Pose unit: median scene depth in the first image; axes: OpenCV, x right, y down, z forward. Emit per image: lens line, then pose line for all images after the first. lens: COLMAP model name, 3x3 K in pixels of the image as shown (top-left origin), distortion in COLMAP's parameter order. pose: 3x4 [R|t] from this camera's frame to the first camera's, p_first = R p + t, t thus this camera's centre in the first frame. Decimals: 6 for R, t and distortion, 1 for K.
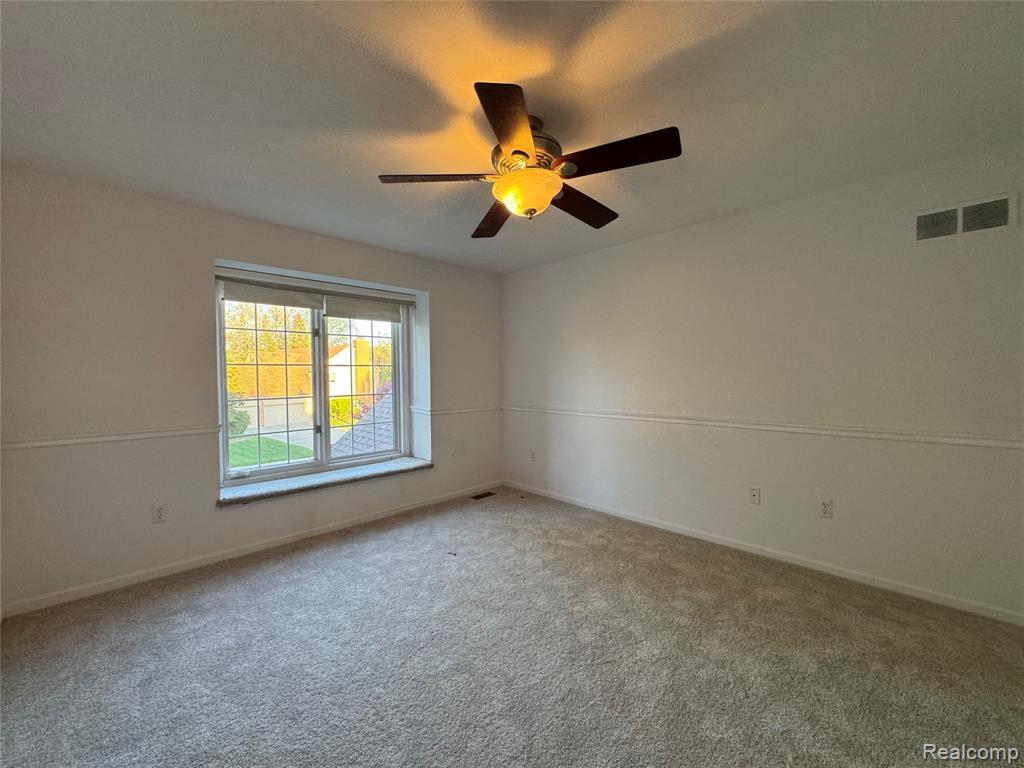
lens RADIAL K [[407.8, 0, 512.0], [0, 407.8, 384.0], [0, 0, 1]] dist [0.000487, -0.000456]
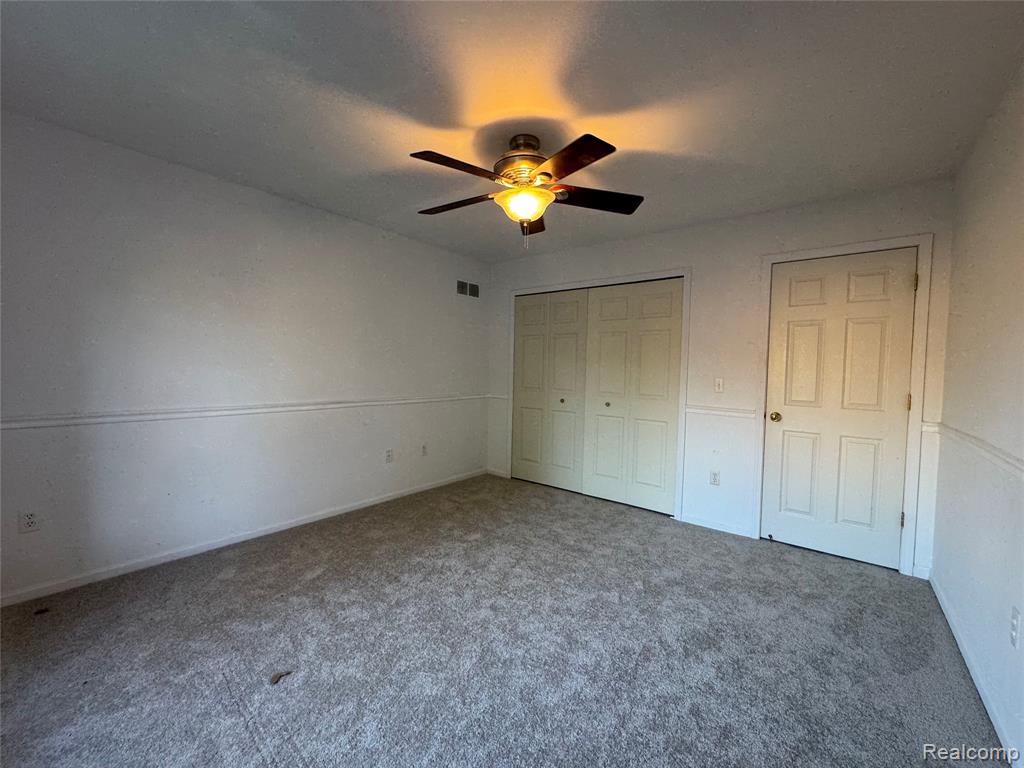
lens RADIAL K [[407.8, 0, 512.0], [0, 407.8, 384.0], [0, 0, 1]] dist [0.000487, -0.000456]
pose [[-0.115498, -0.028050, 0.992912, -0.868374], [0.005231, 0.999570, 0.028846, 0.014890], [-0.993294, 0.008525, -0.115302, 0.921230]]
